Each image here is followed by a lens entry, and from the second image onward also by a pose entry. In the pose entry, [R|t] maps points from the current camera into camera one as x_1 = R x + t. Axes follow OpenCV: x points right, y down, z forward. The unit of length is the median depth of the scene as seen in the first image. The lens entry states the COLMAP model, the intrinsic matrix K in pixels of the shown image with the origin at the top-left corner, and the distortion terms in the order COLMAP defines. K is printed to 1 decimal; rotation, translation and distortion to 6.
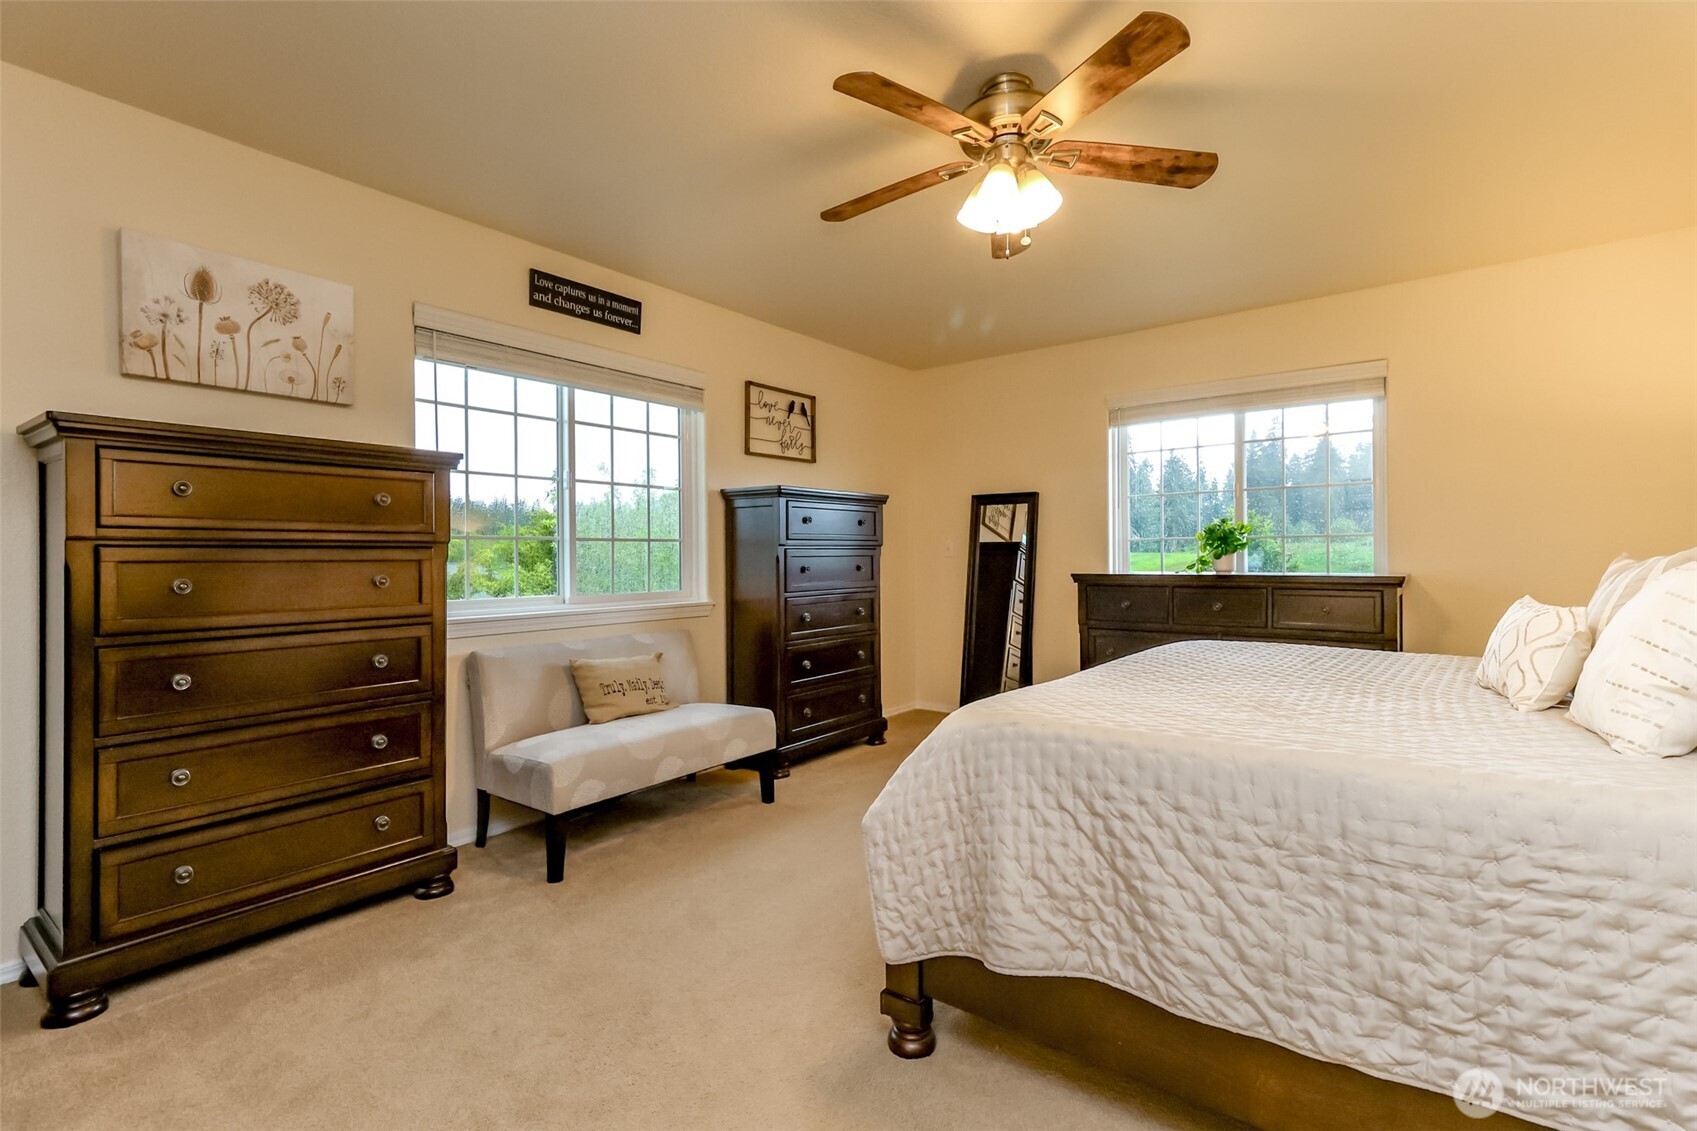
lens RADIAL K [[775.8, 0, 866.3], [0, 775.8, 551.6], [0, 0, 1]] dist [0.002646, 0.000274]
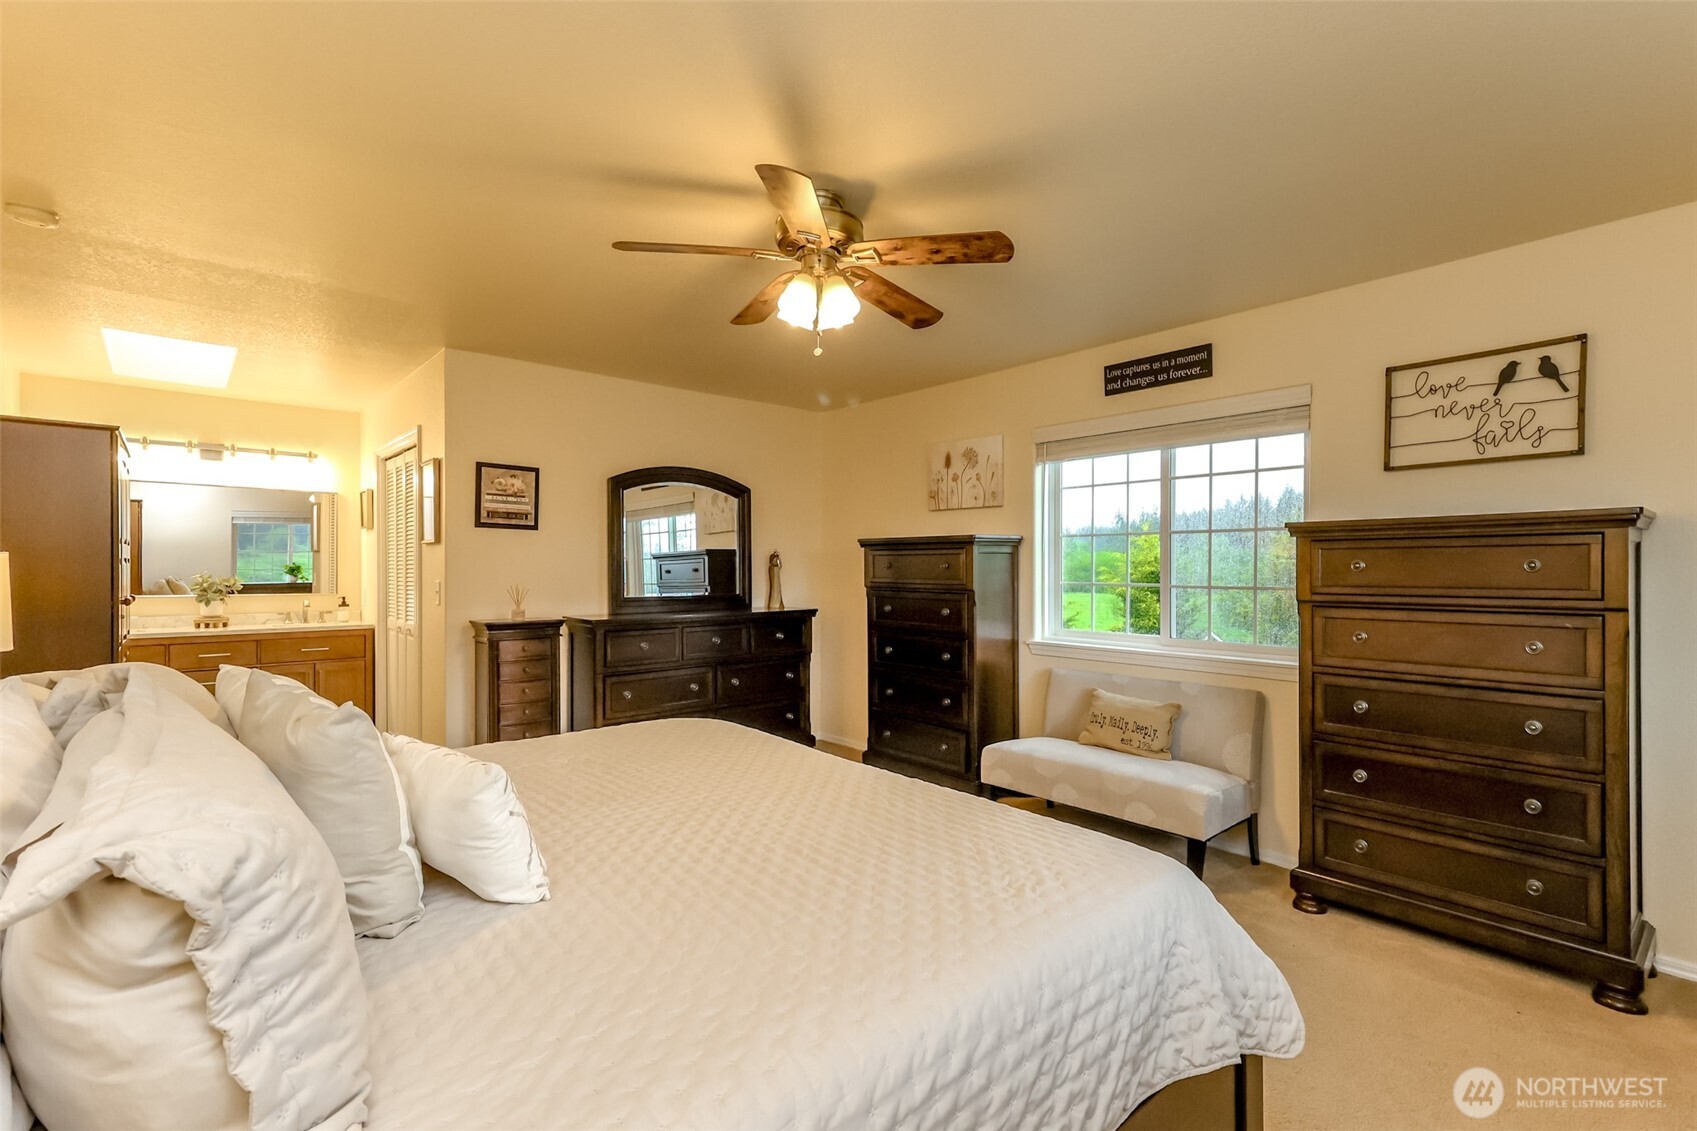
lens RADIAL K [[775.8, 0, 848.4], [0, 775.8, 572.3], [0, 0, 1]] dist [0.002646, 0.000274]
pose [[-0.229258, 0.010812, -0.973306, 0.795734], [0.003122, 0.999941, 0.010372, -0.049581], [0.973361, -0.000661, -0.229279, 0.821163]]
